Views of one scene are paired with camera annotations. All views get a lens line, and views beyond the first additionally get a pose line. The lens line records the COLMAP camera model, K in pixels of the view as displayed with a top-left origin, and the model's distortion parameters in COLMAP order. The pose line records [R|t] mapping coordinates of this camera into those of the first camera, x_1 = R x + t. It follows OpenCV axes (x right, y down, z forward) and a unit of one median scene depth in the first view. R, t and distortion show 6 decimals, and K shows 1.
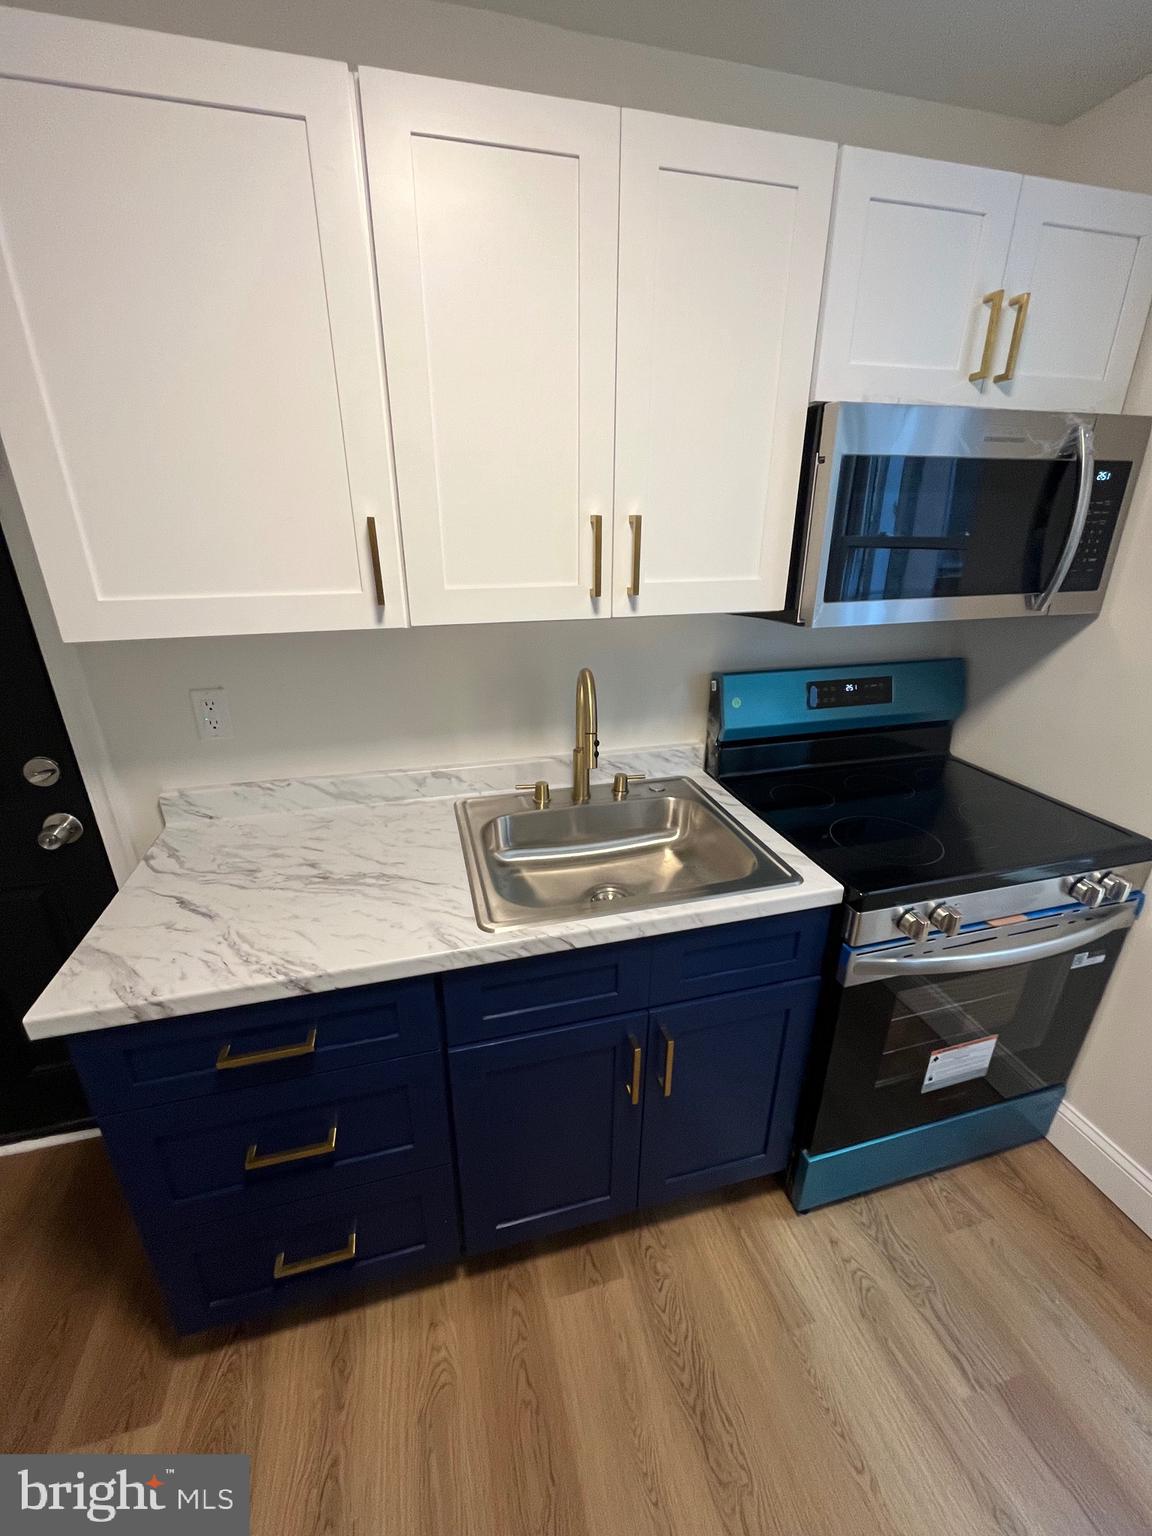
lens RADIAL K [[623.9, 0, 575.7], [0, 623.9, 764.0], [0, 0, 1]] dist [-0.003355, -0.000168]
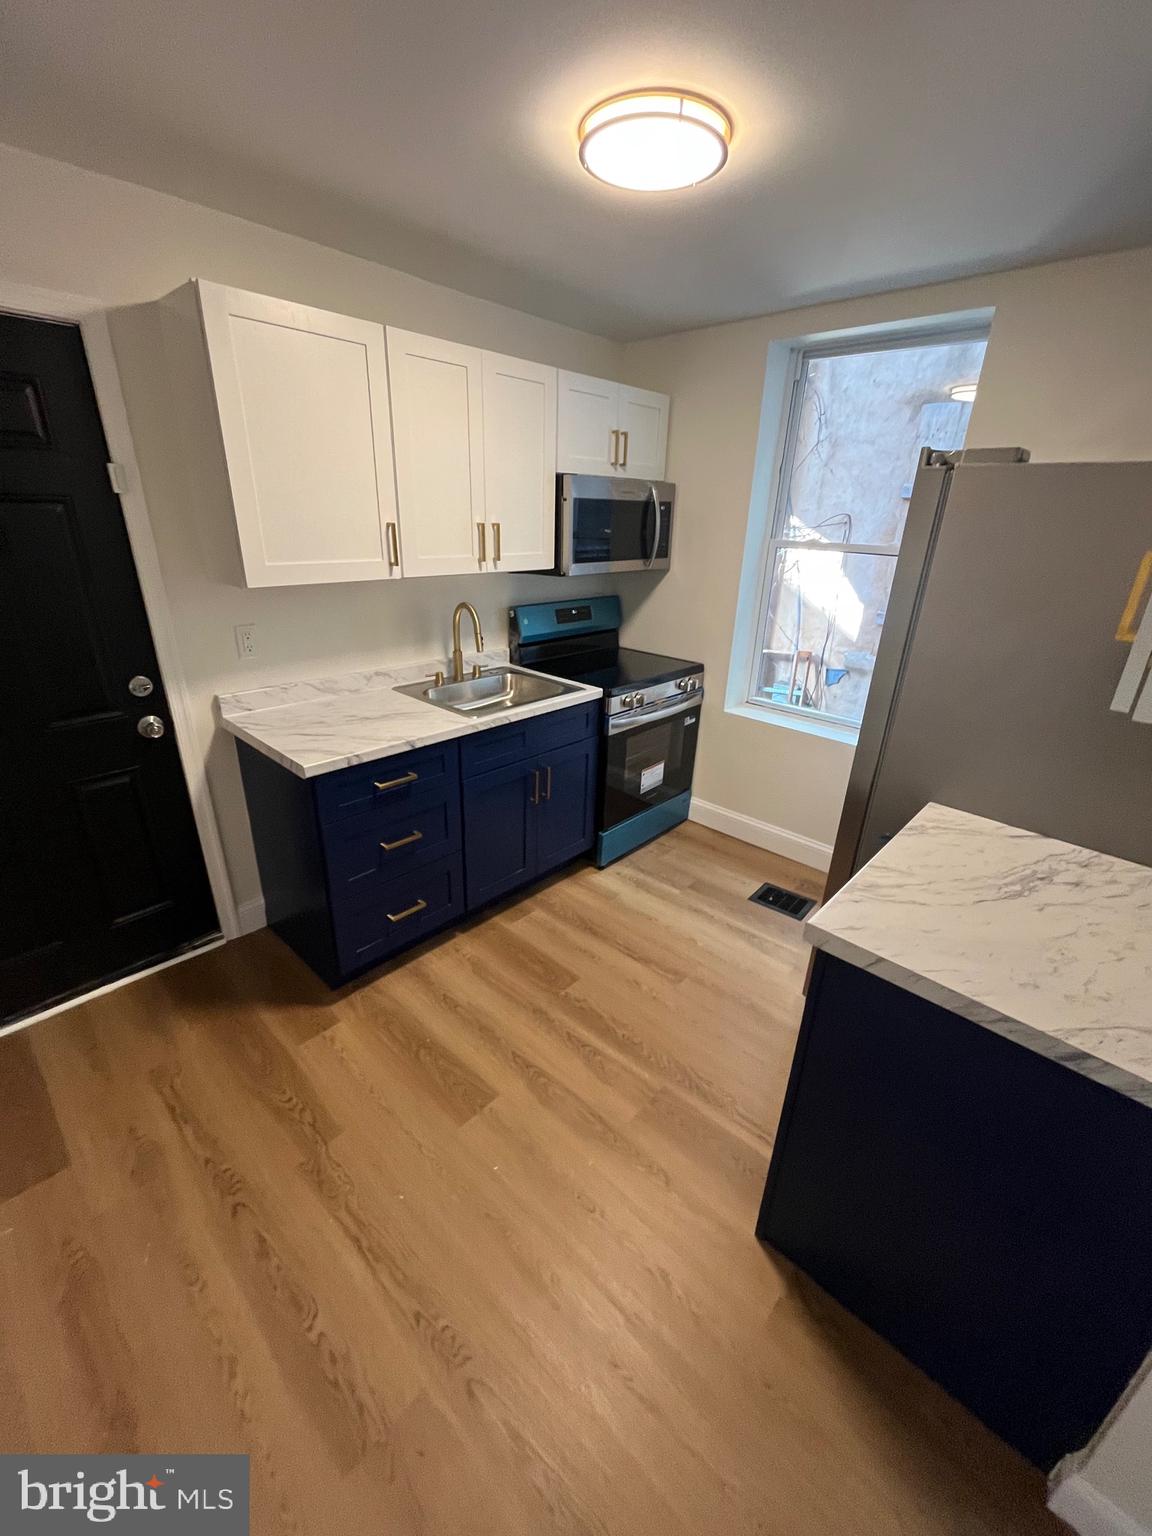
lens RADIAL K [[623.9, 0, 575.7], [0, 623.9, 764.0], [0, 0, 1]] dist [-0.003355, -0.000168]
pose [[0.846829, -0.174437, 0.502446, -0.773605], [0.164396, 0.984274, 0.064641, 0.277814], [-0.505820, 0.027860, 0.862189, -0.828596]]
